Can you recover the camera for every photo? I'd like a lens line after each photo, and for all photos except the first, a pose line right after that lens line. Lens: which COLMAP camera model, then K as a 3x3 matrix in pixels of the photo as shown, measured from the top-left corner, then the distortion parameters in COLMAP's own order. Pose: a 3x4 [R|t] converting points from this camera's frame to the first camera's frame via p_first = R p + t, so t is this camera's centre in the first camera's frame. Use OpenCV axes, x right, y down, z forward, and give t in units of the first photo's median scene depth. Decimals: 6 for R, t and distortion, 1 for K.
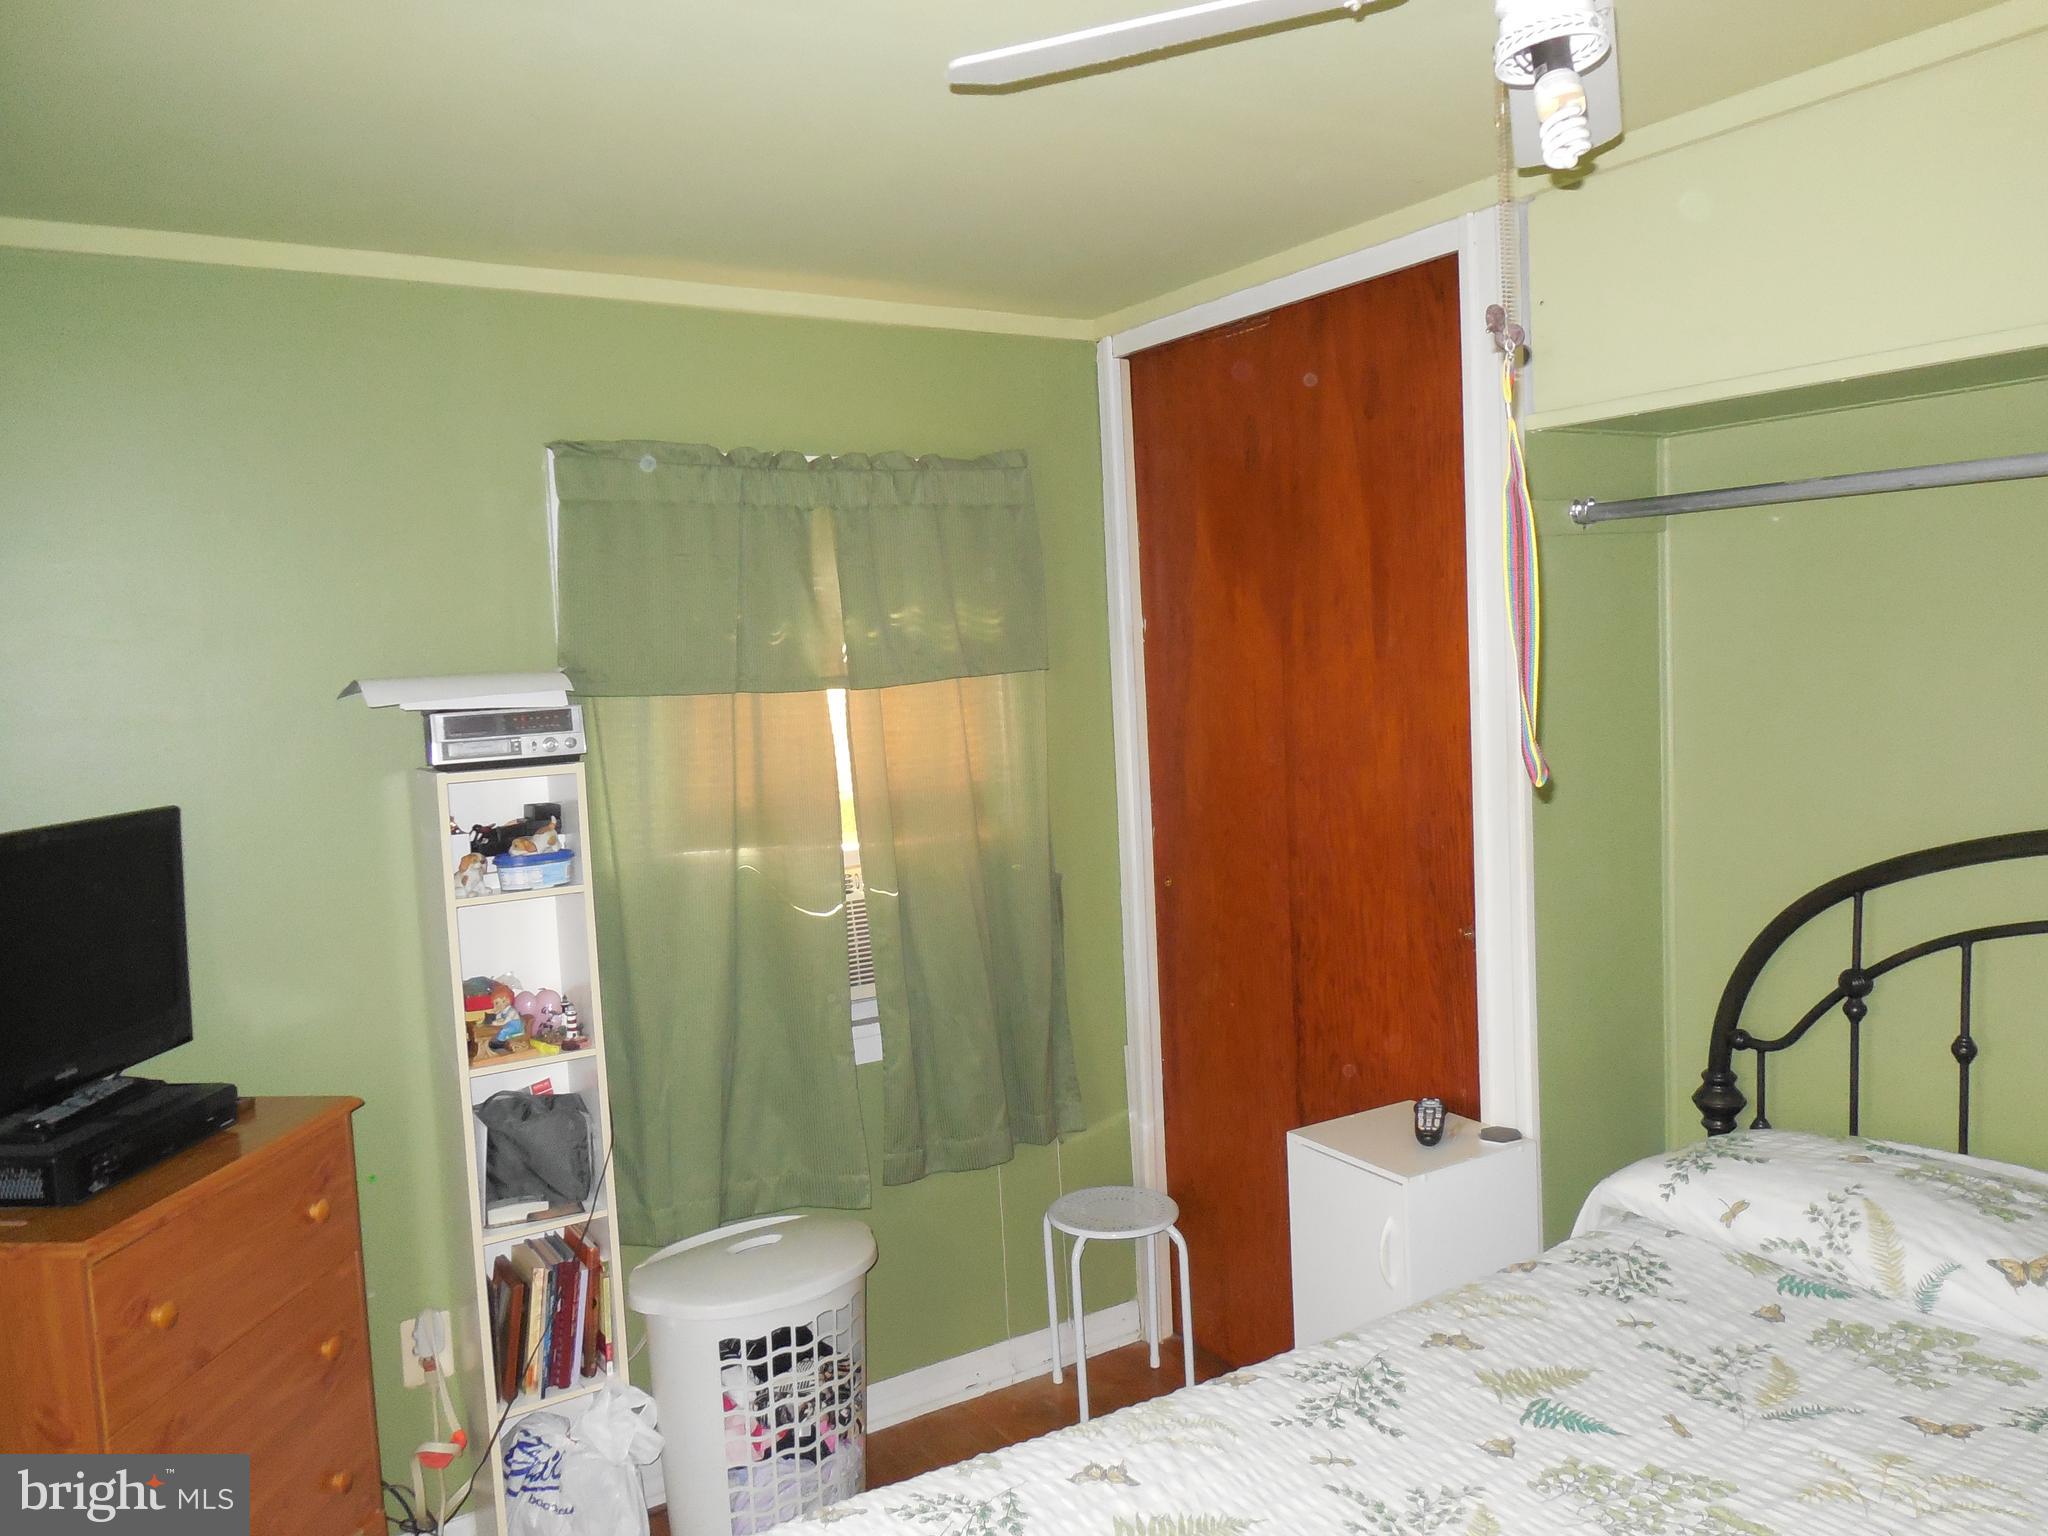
lens RADIAL K [[1541.6, 0, 1024.0], [0, 1541.6, 768.0], [0, 0, 1]] dist [0.092553, -0.174836]
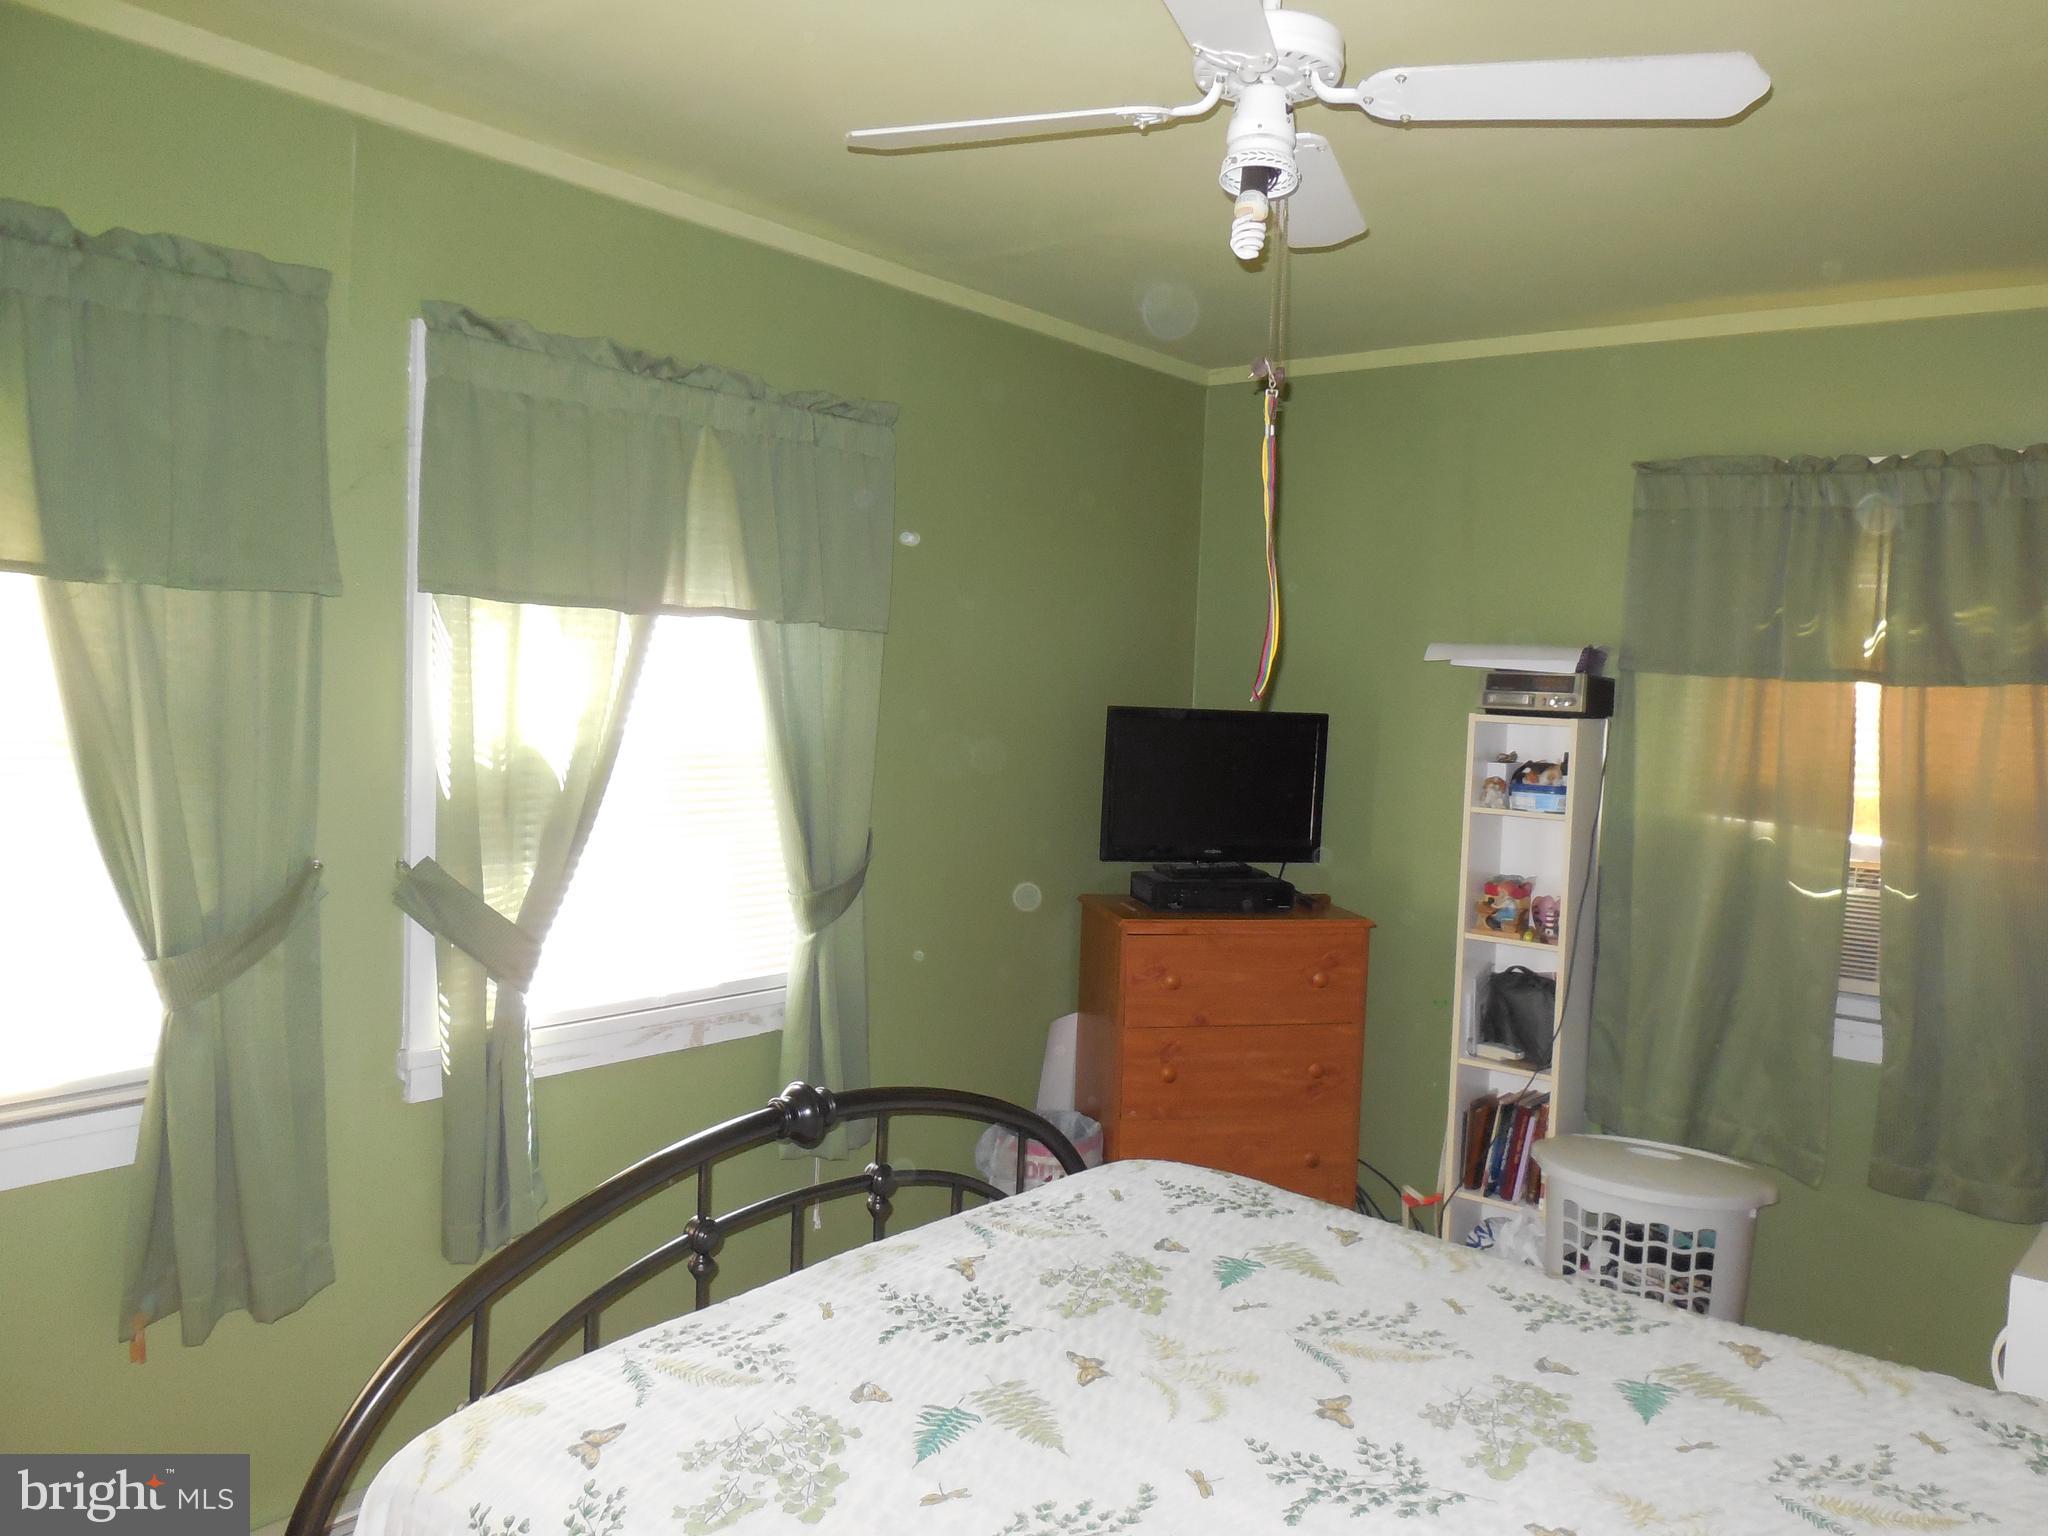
lens RADIAL K [[1566.5, 0, 1072.5], [0, 1566.5, 761.8], [0, 0, 1]] dist [-0.011141, -0.008064]
pose [[0.331732, 0.110865, -0.936837, 0.724542], [-0.129469, 0.989024, 0.071197, -0.006303], [0.934447, 0.097673, 0.342444, 0.177070]]
